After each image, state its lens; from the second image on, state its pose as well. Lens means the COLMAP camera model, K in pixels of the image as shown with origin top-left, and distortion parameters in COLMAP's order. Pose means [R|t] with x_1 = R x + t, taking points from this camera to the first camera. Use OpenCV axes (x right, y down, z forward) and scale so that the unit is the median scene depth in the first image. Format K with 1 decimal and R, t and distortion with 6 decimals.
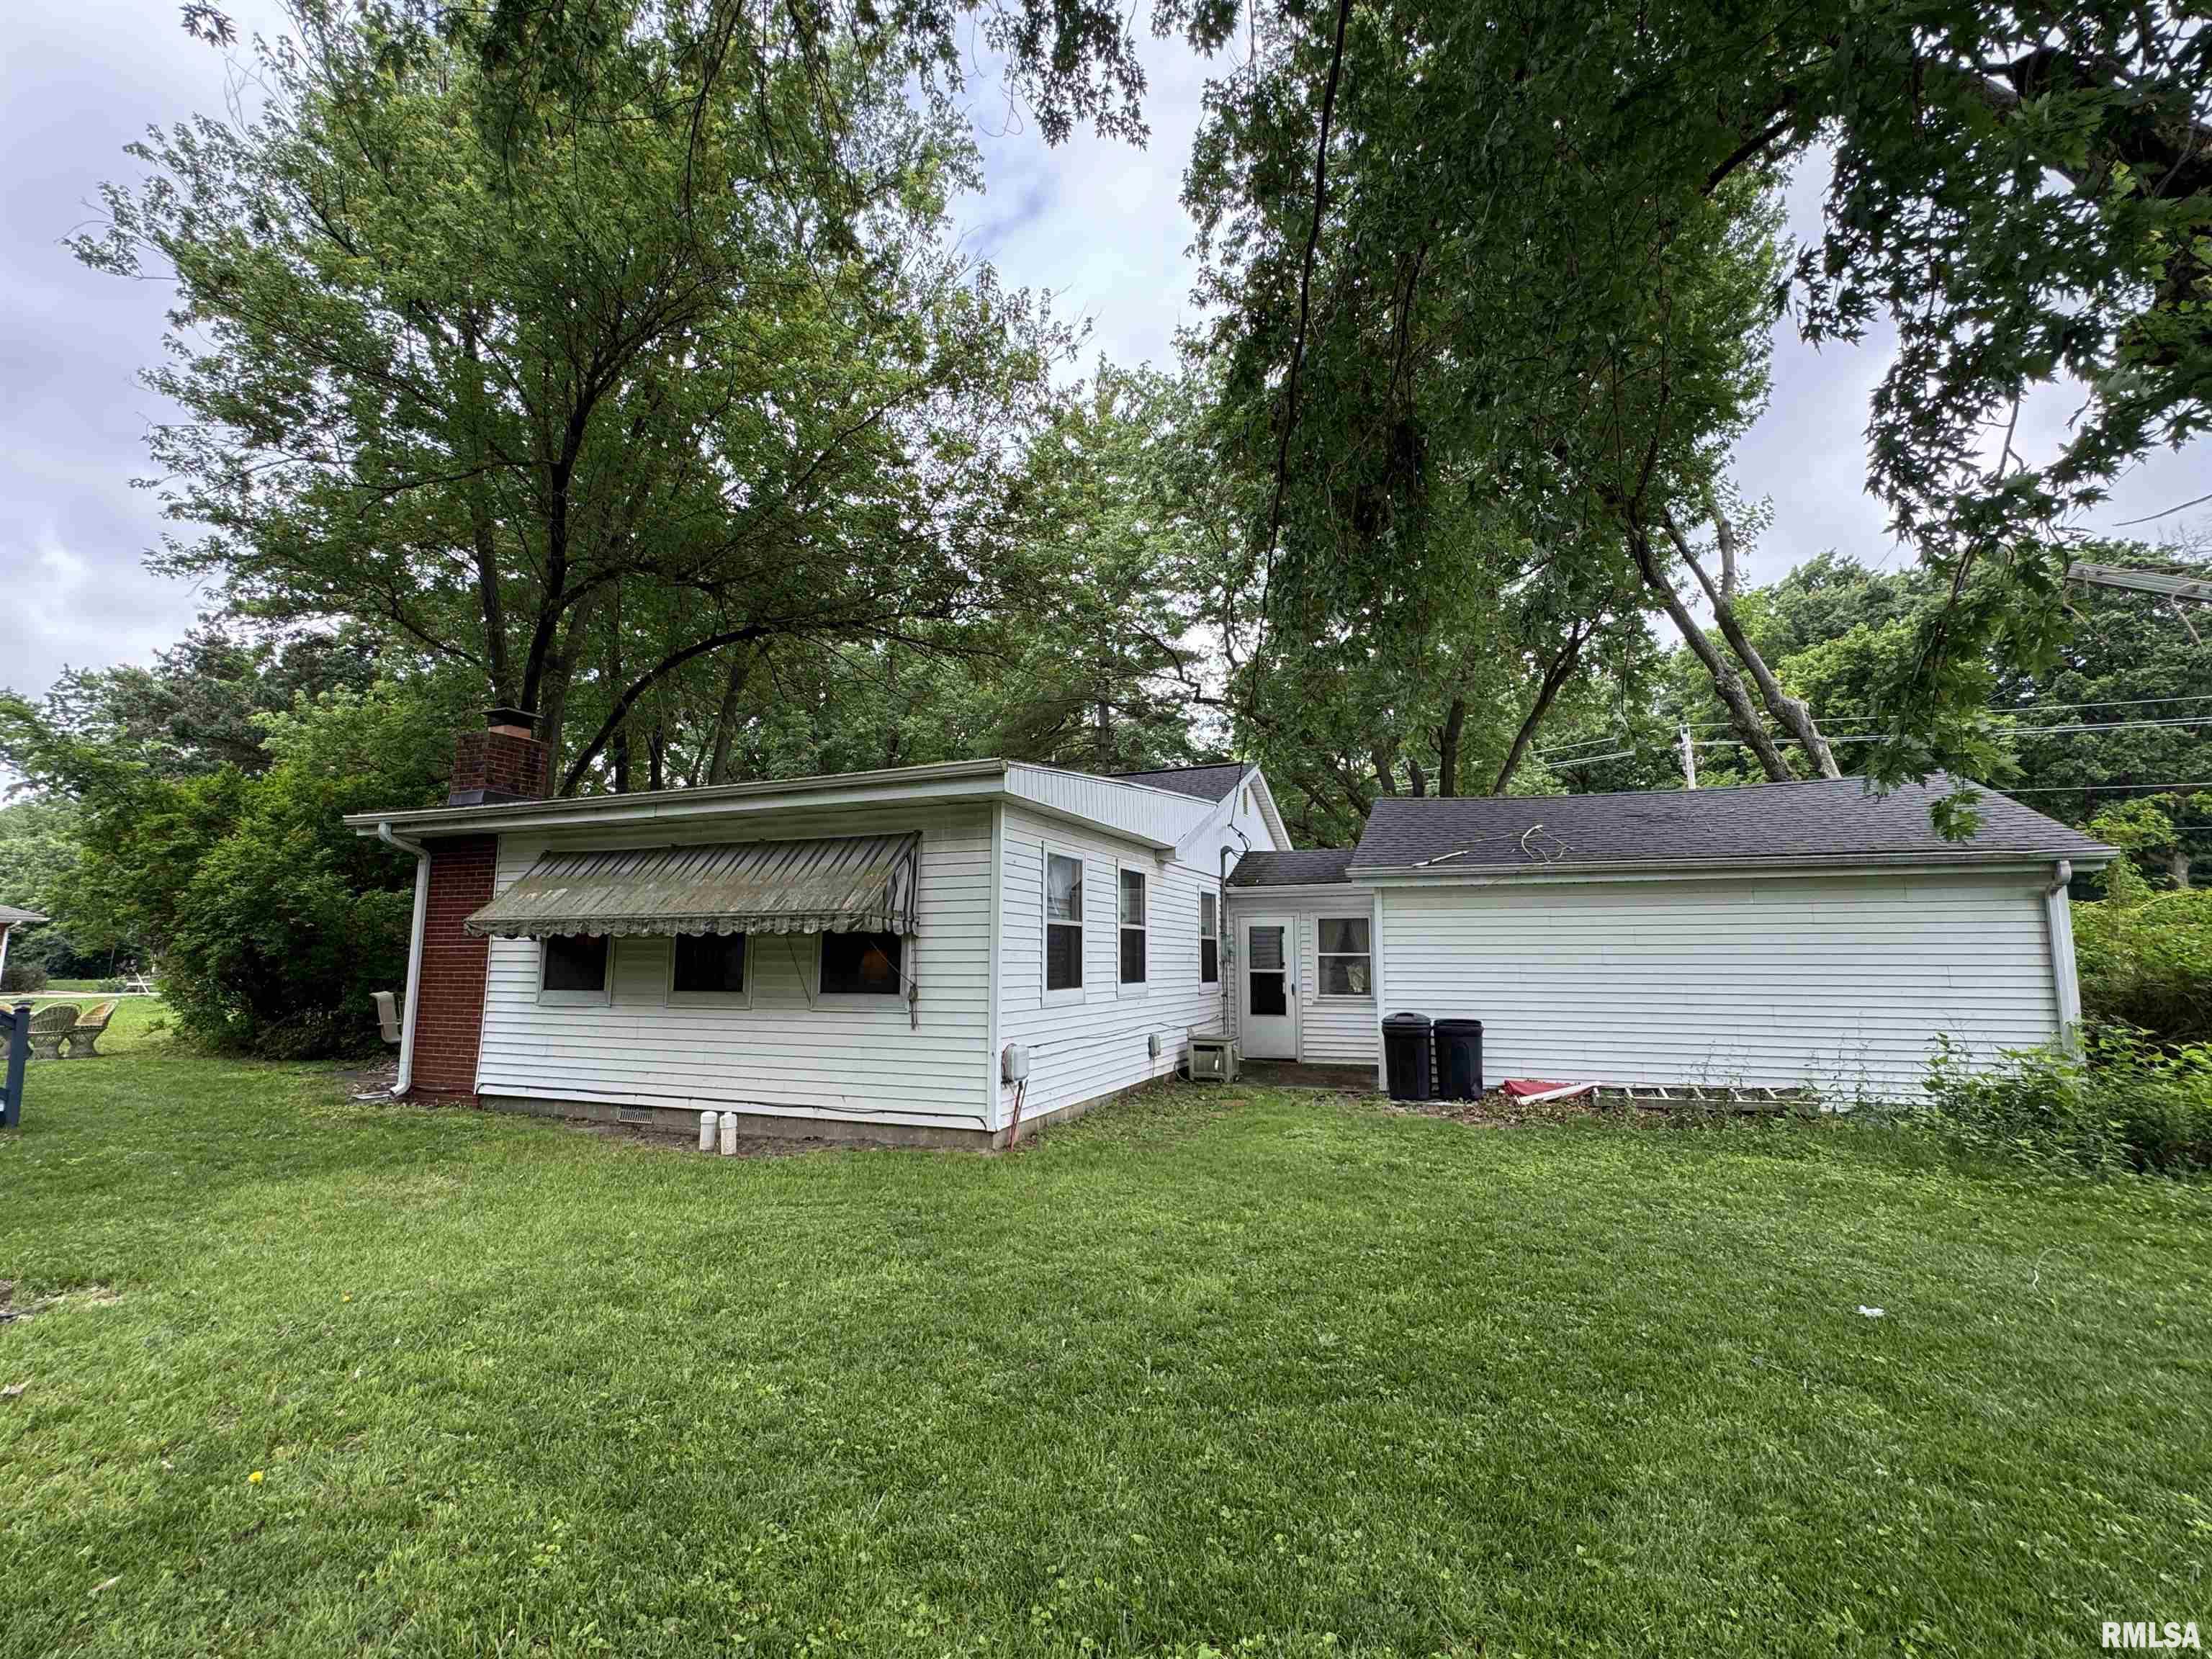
lens RADIAL K [[997.2, 0, 1106.0], [0, 997.2, 829.5], [0, 0, 1]] dist [-0.003027, -0.000033]
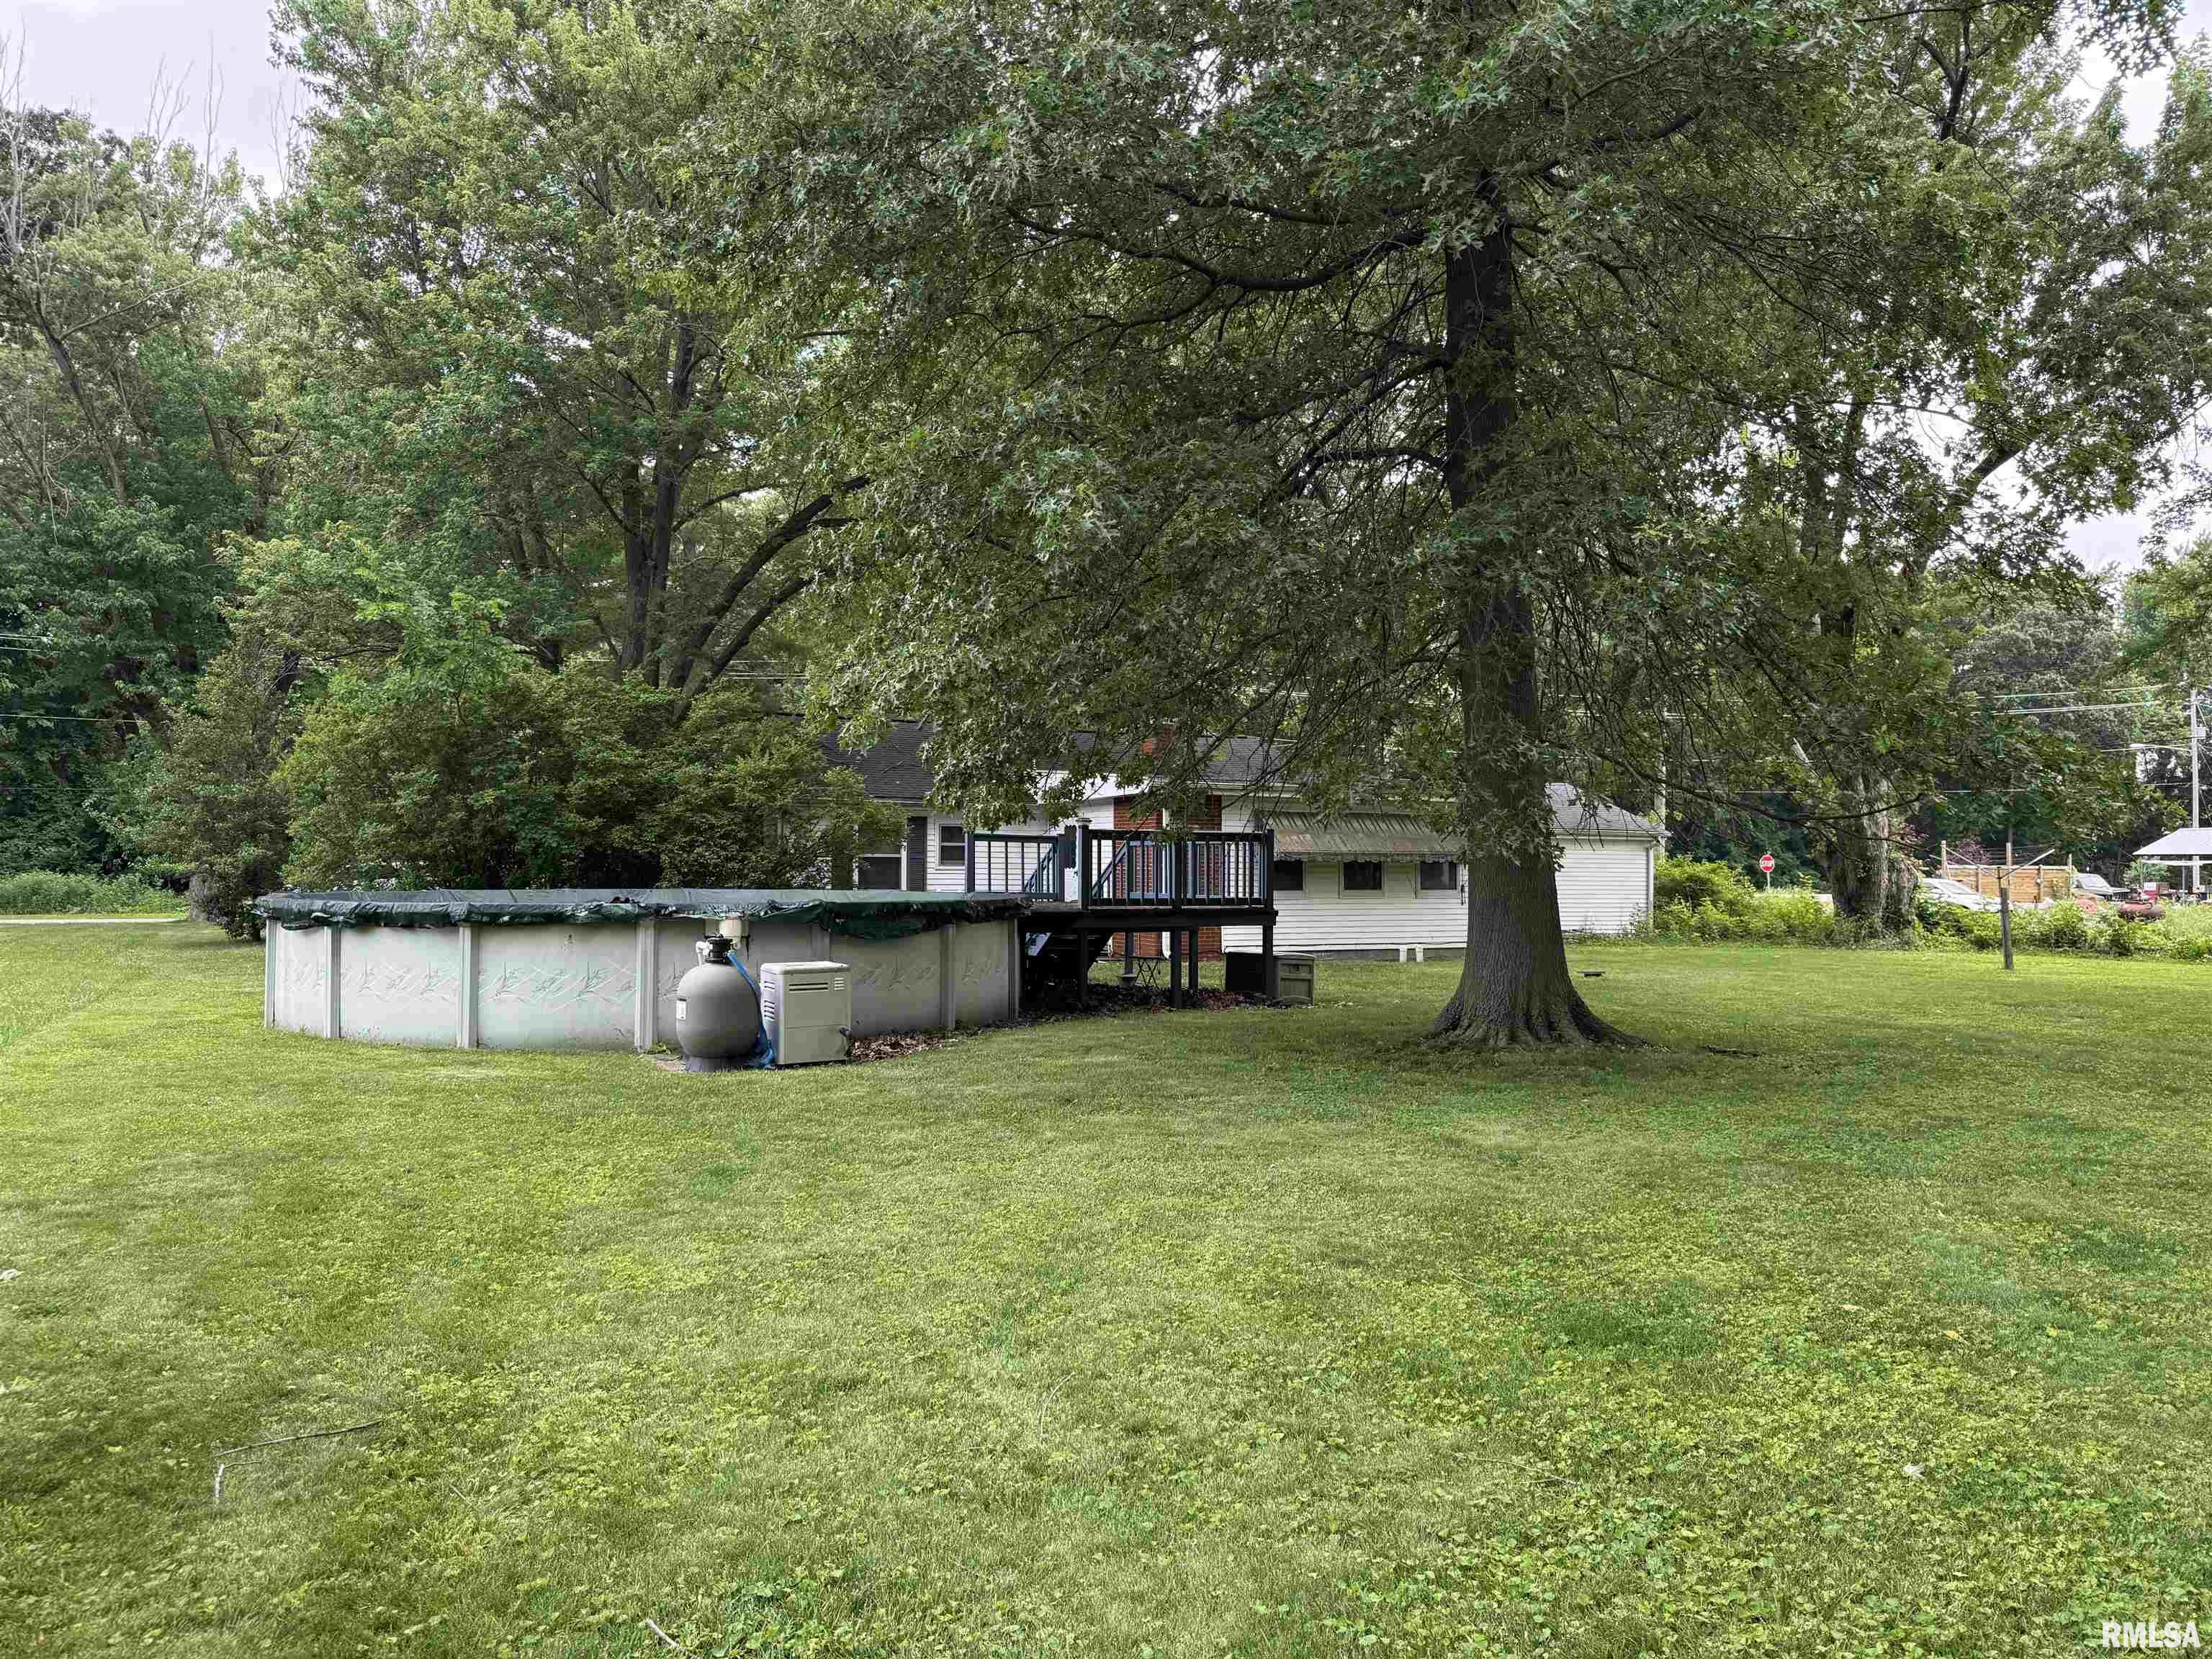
lens RADIAL K [[1520.1, 0, 1106.0], [0, 1520.1, 829.5], [0, 0, 1]] dist [0.118270, -0.168771]
pose [[0.672194, 0.022981, 0.740018, -2.690202], [-0.095825, 0.993812, 0.056179, -0.066541], [-0.734148, -0.108676, 0.670236, -0.561092]]
